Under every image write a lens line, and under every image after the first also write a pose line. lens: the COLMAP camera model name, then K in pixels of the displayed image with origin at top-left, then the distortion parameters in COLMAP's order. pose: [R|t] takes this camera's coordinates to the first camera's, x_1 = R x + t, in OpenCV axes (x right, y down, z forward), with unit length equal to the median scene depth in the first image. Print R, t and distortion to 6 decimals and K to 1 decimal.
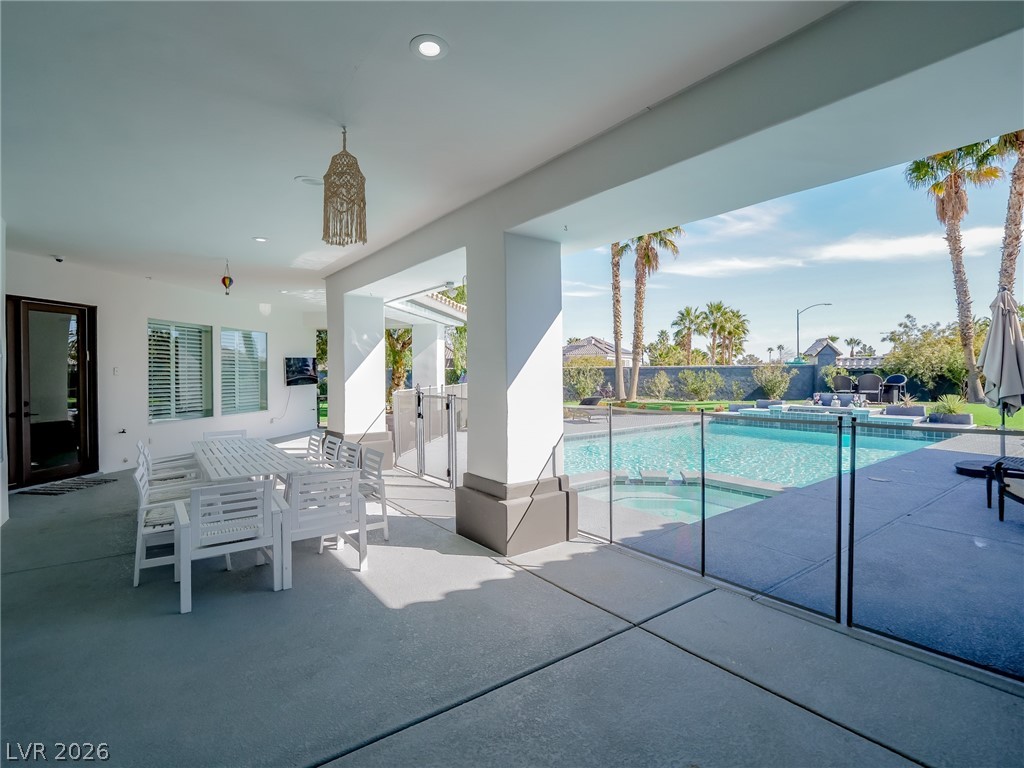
lens RADIAL K [[494.2, 0, 514.4], [0, 494.2, 375.6], [0, 0, 1]] dist [-0.016922, 0.001236]
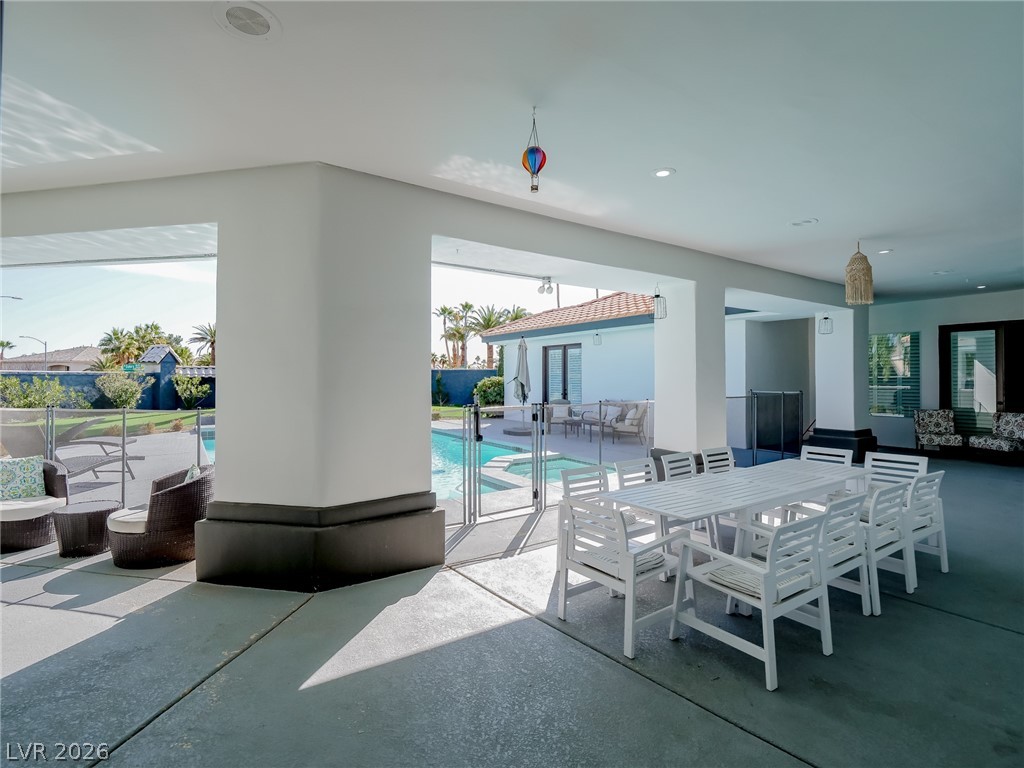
lens RADIAL K [[494.2, 0, 513.4], [0, 494.2, 377.0], [0, 0, 1]] dist [-0.016922, 0.001236]
pose [[0.043836, 0.010932, 0.998979, -0.352439], [0.005620, 0.999922, -0.011189, 0.000180], [-0.999023, 0.006105, 0.043771, 0.351636]]
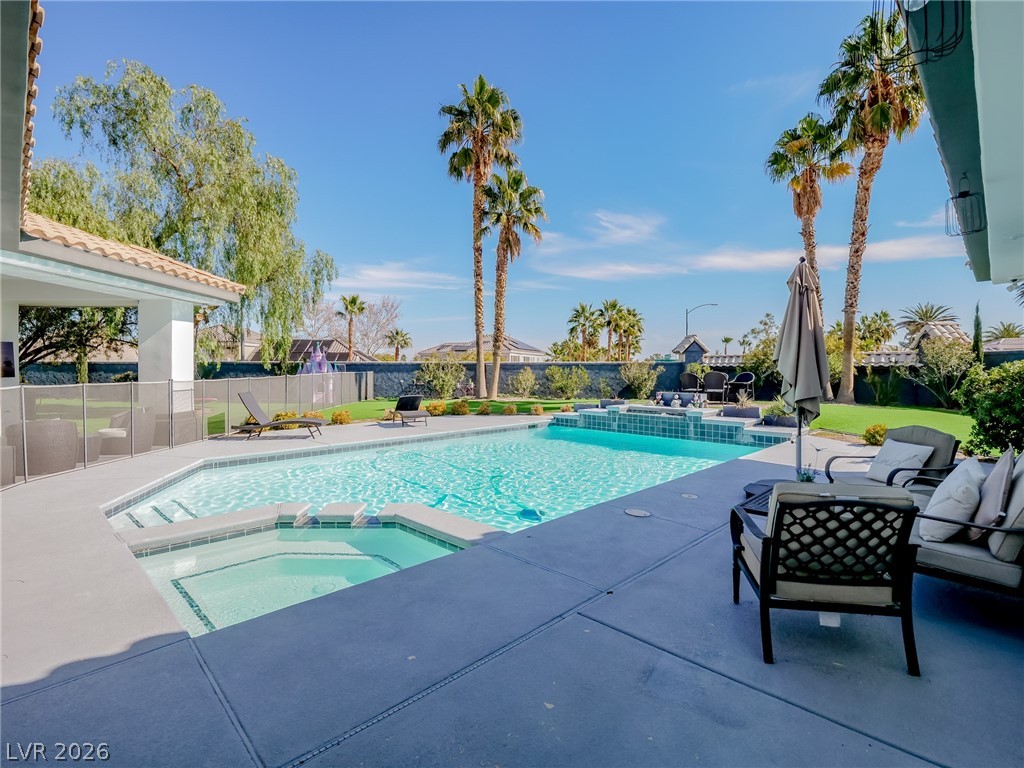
lens RADIAL K [[494.2, 0, 507.1], [0, 494.2, 376.3], [0, 0, 1]] dist [-0.016922, 0.001236]
pose [[0.989279, 0.007593, 0.145840, 0.158397], [-0.008852, 0.999929, 0.007985, 0.001512], [-0.145769, -0.009190, 0.989276, 0.108988]]
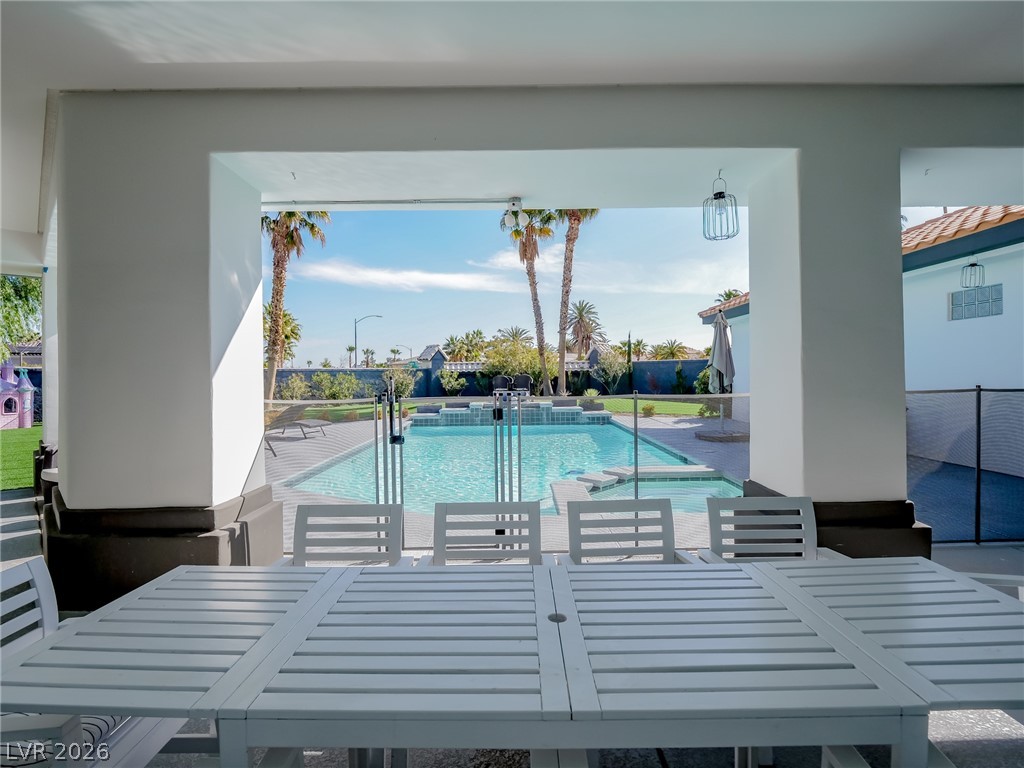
lens RADIAL K [[494.2, 0, 512.7], [0, 494.2, 377.7], [0, 0, 1]] dist [-0.016922, 0.001236]
pose [[0.599530, -0.001941, 0.800350, -0.204730], [0.010002, 0.999937, -0.005067, 0.007835], [-0.800290, 0.011043, 0.599511, 0.225739]]
